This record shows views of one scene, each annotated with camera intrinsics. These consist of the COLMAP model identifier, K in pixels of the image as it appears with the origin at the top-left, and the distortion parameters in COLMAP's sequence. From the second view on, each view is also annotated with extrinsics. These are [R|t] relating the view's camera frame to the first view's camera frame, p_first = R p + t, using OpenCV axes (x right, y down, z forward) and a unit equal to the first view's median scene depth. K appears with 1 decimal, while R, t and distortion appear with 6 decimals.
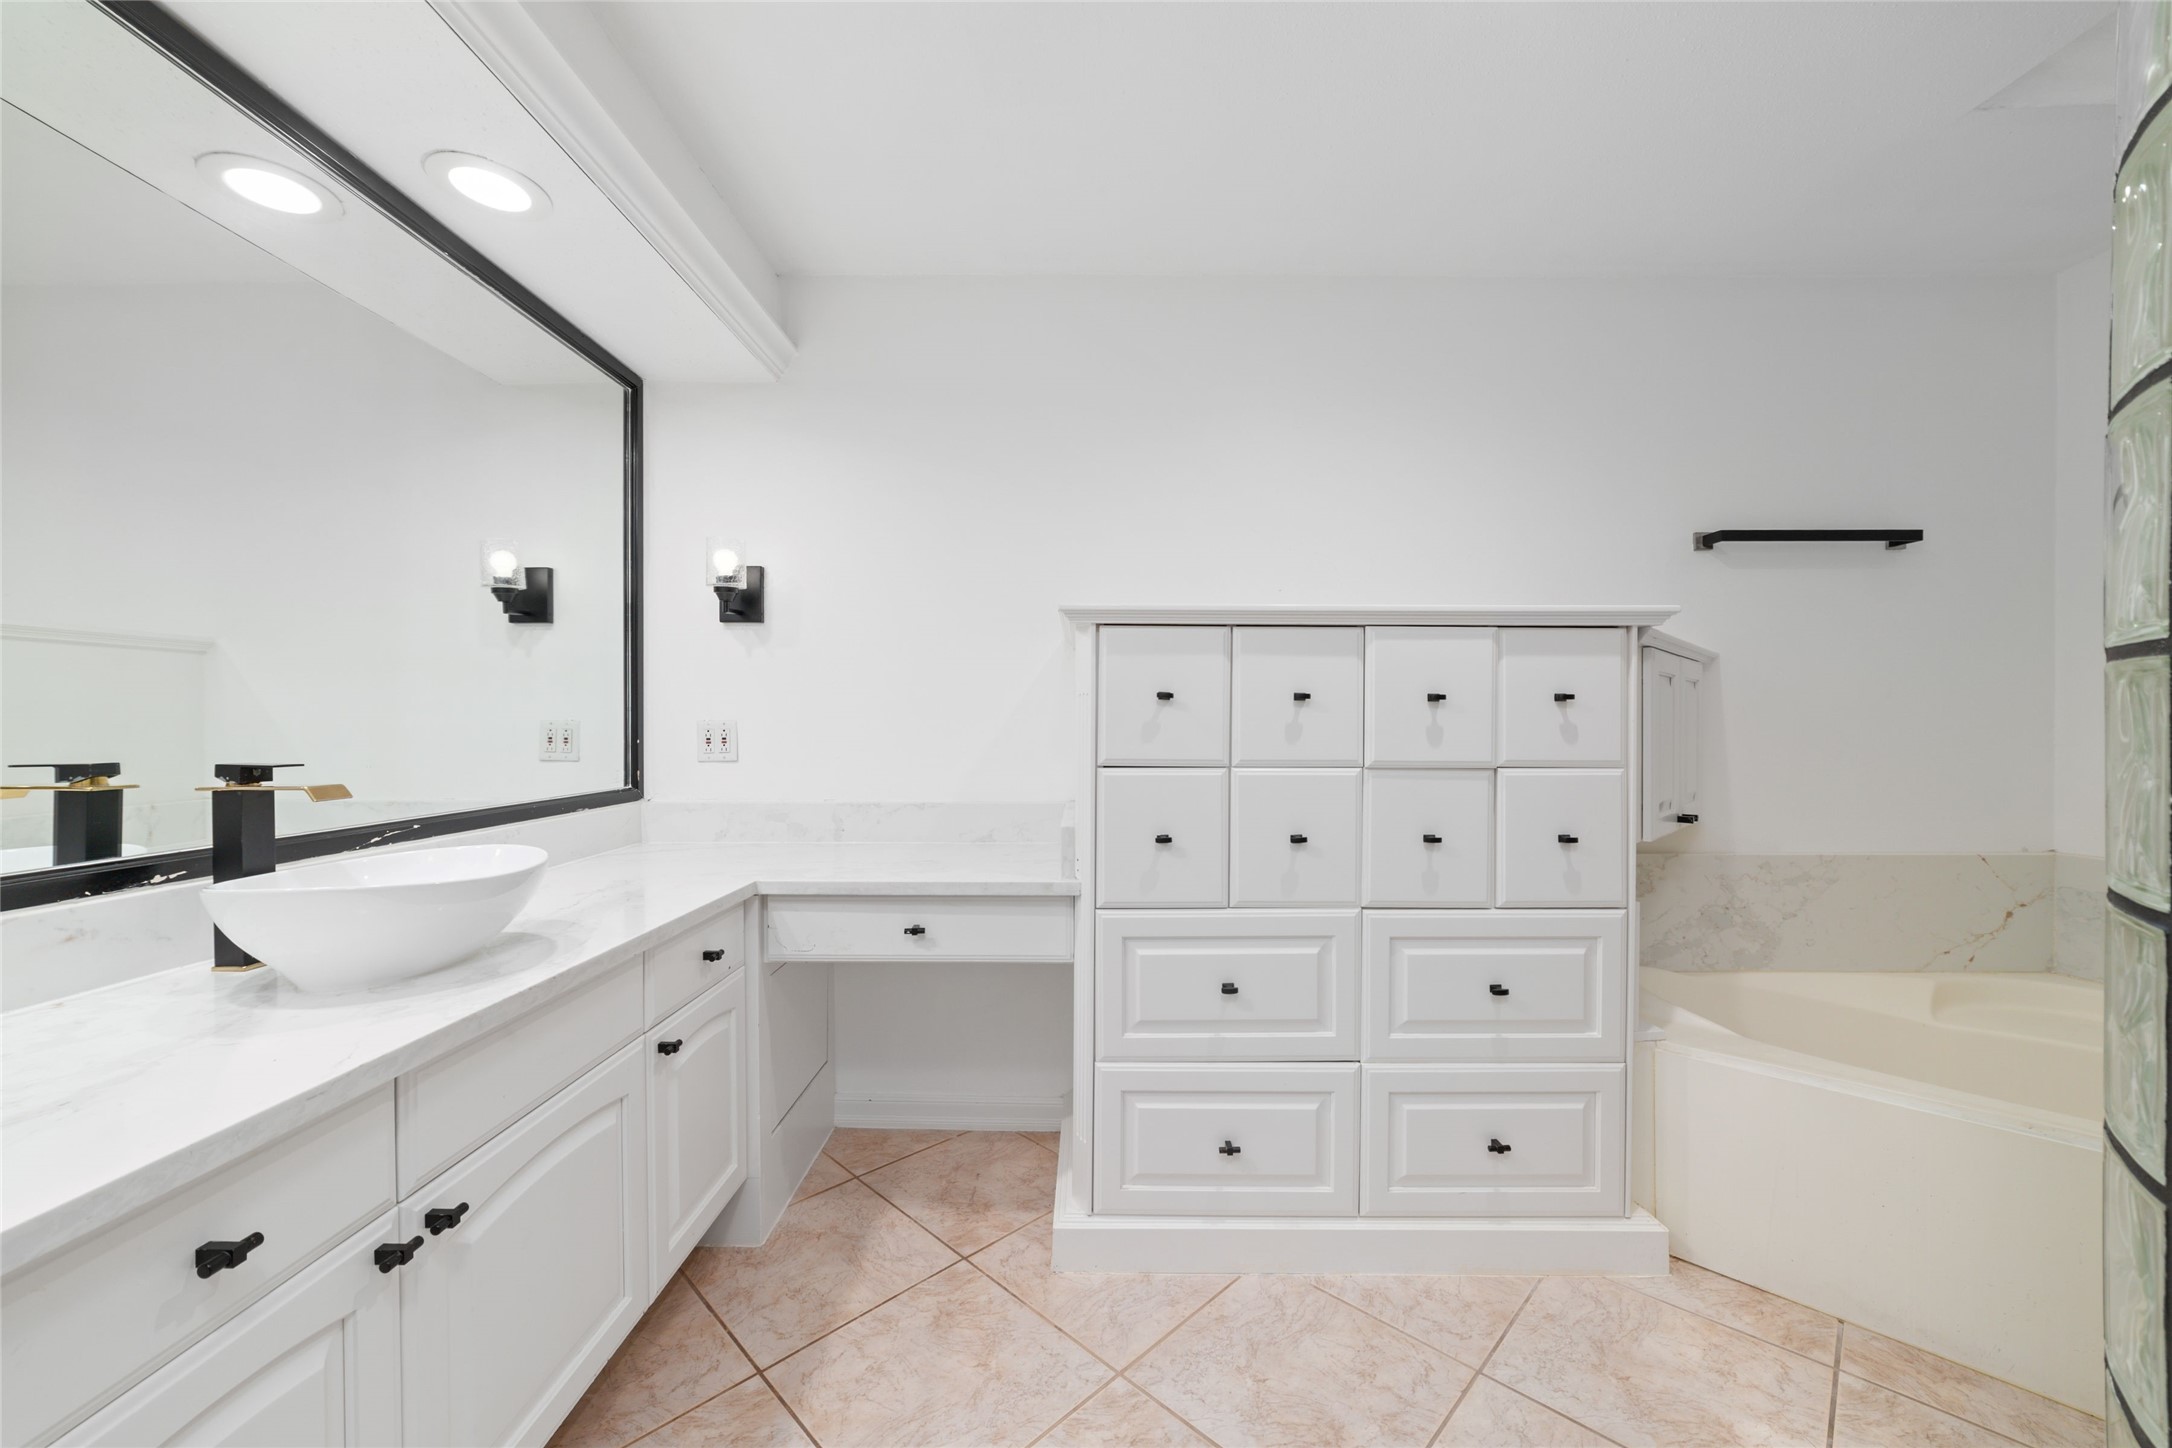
lens RADIAL K [[832.7, 0, 1079.1], [0, 832.7, 725.3], [0, 0, 1]] dist [-0.025557, 0.009948]
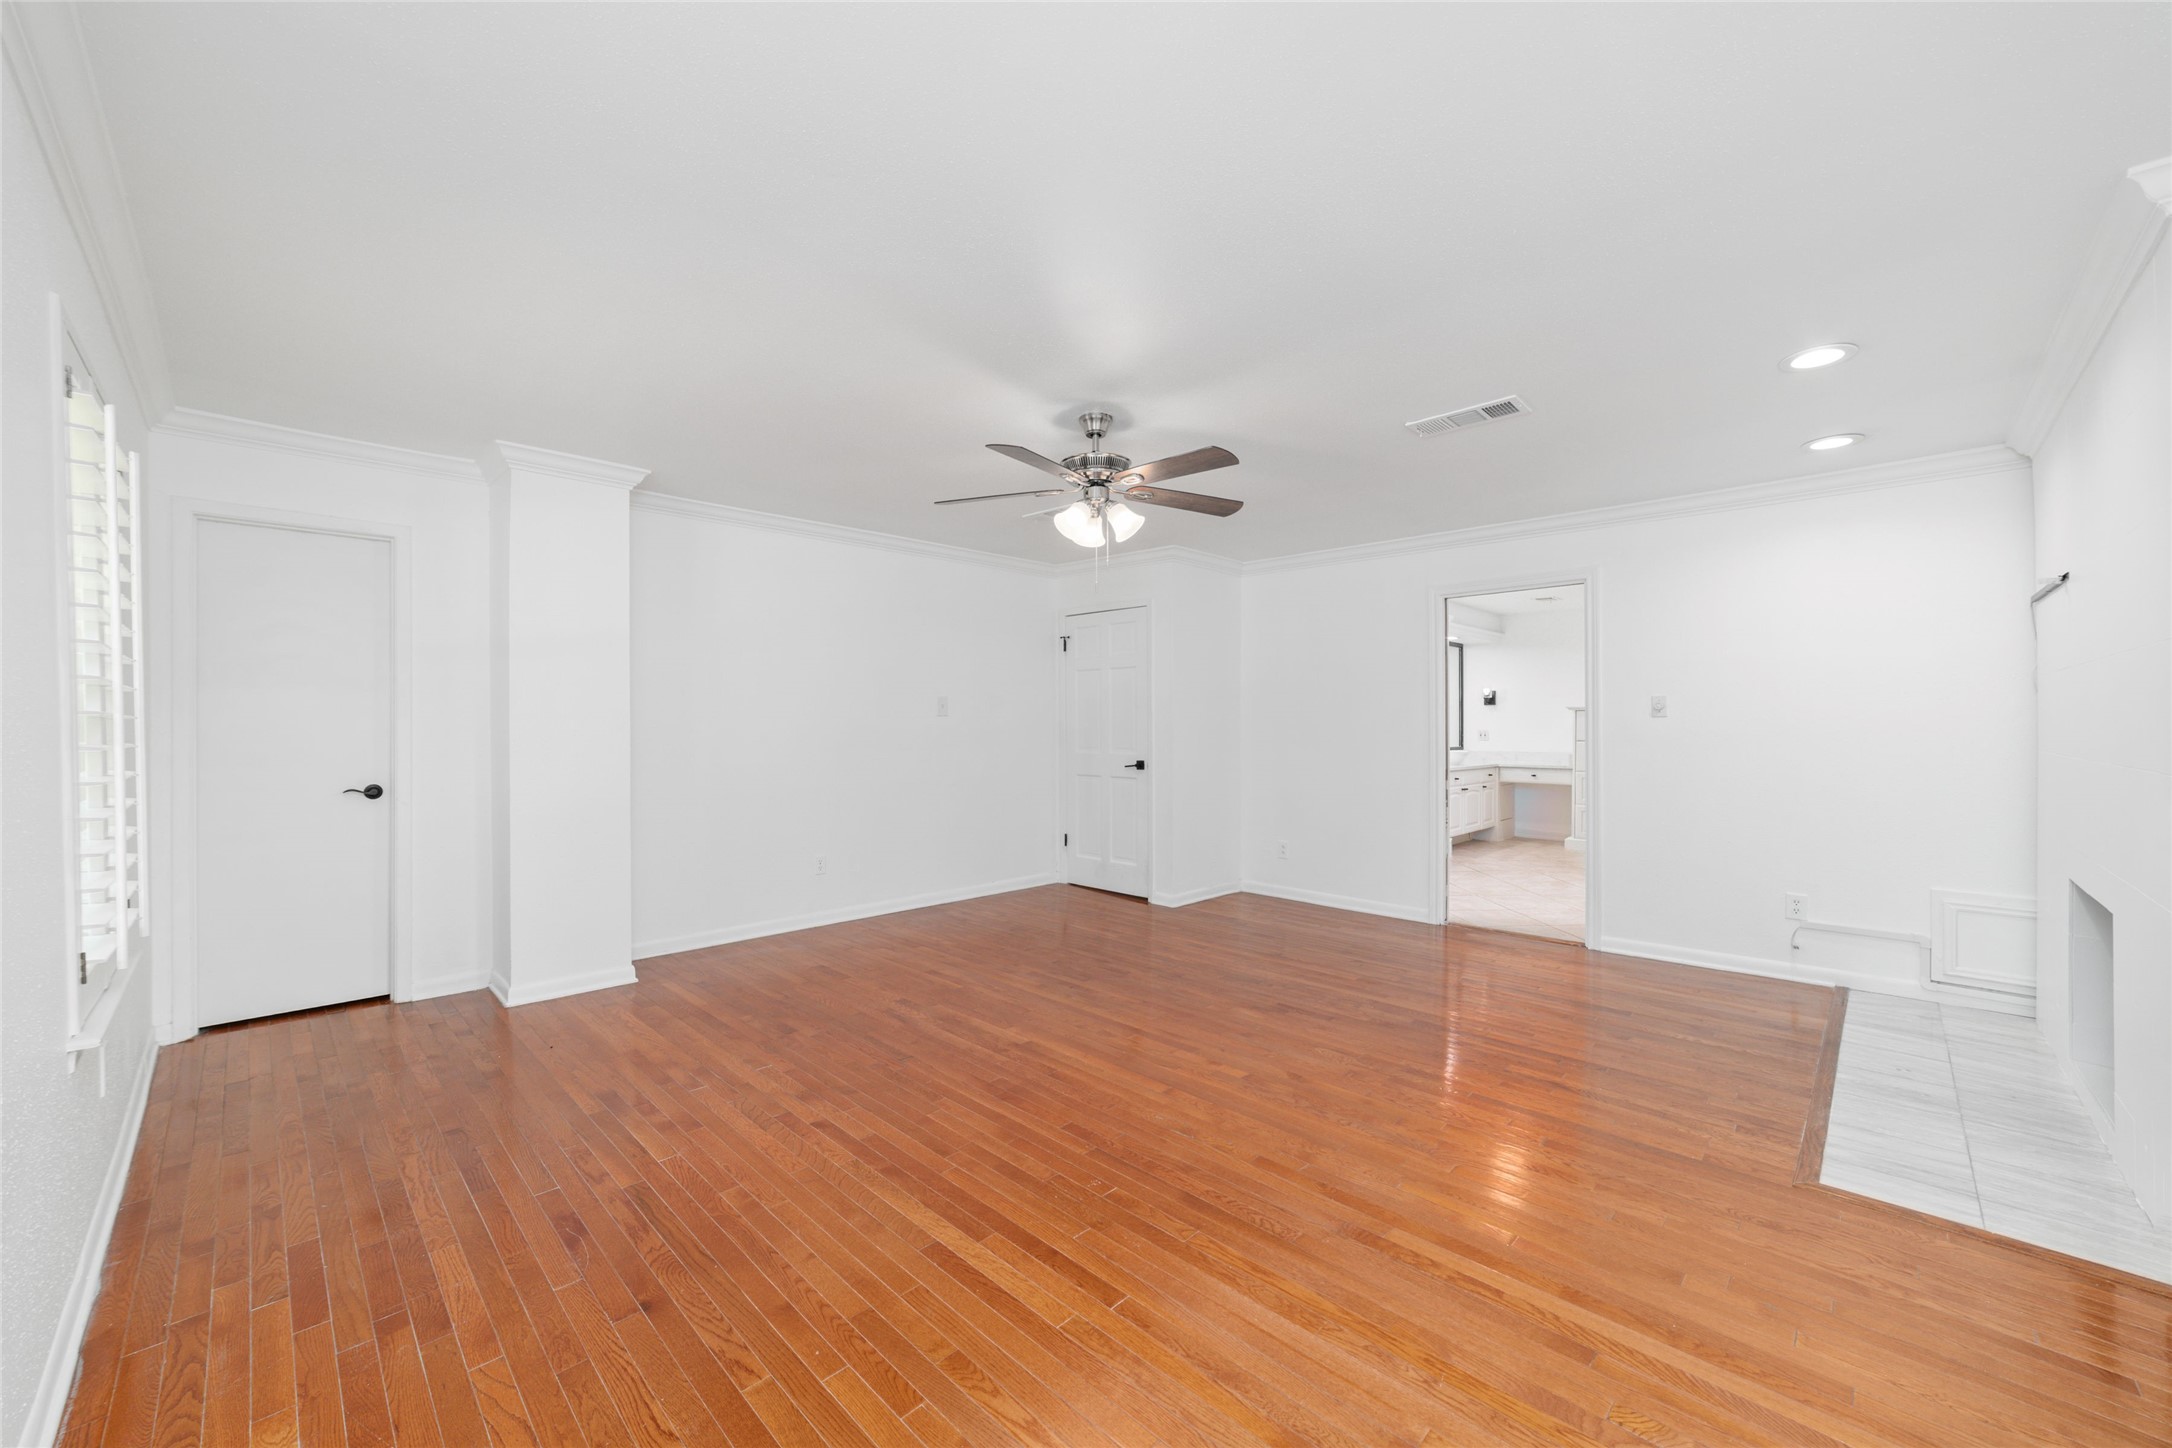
lens RADIAL K [[832.7, 0, 1079.1], [0, 832.7, 725.3], [0, 0, 1]] dist [-0.025557, 0.009948]
pose [[0.714449, 0.001394, -0.699686, 1.274437], [-0.002975, 0.999995, -0.001046, -0.025326], [0.699681, 0.002829, 0.714450, -4.254096]]
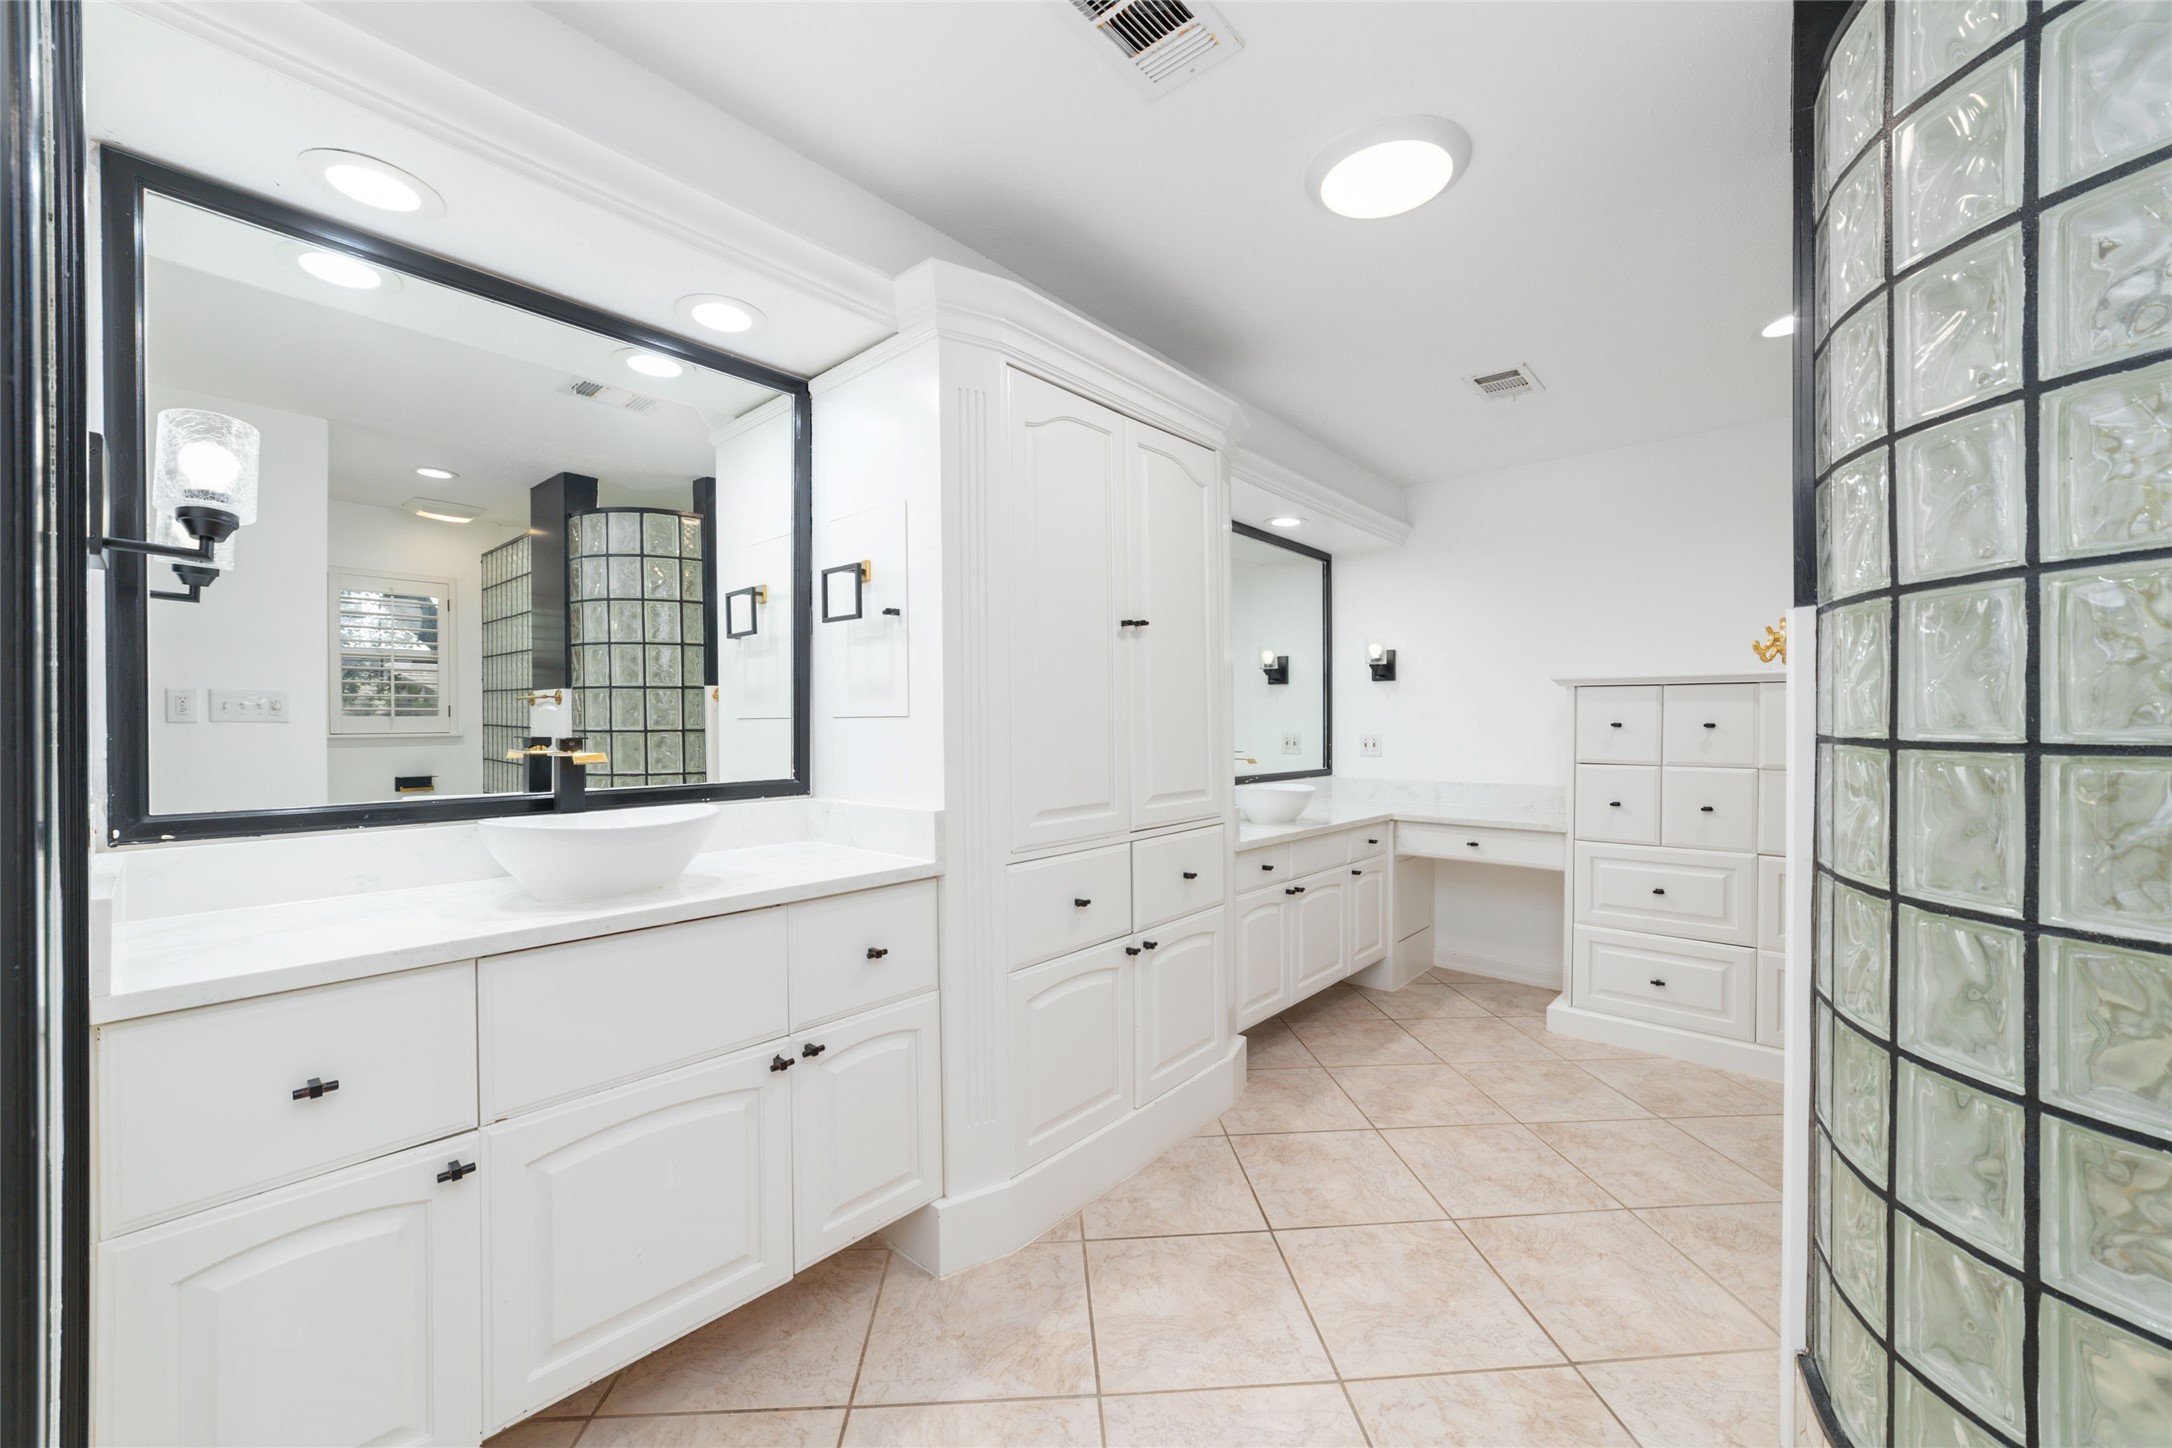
lens RADIAL K [[832.7, 0, 1079.1], [0, 832.7, 725.3], [0, 0, 1]] dist [-0.025557, 0.009948]
pose [[0.749815, 0.001657, -0.661645, 0.407901], [-0.003334, 0.999994, -0.001274, -0.028004], [0.661639, 0.003161, 0.749816, -1.106141]]
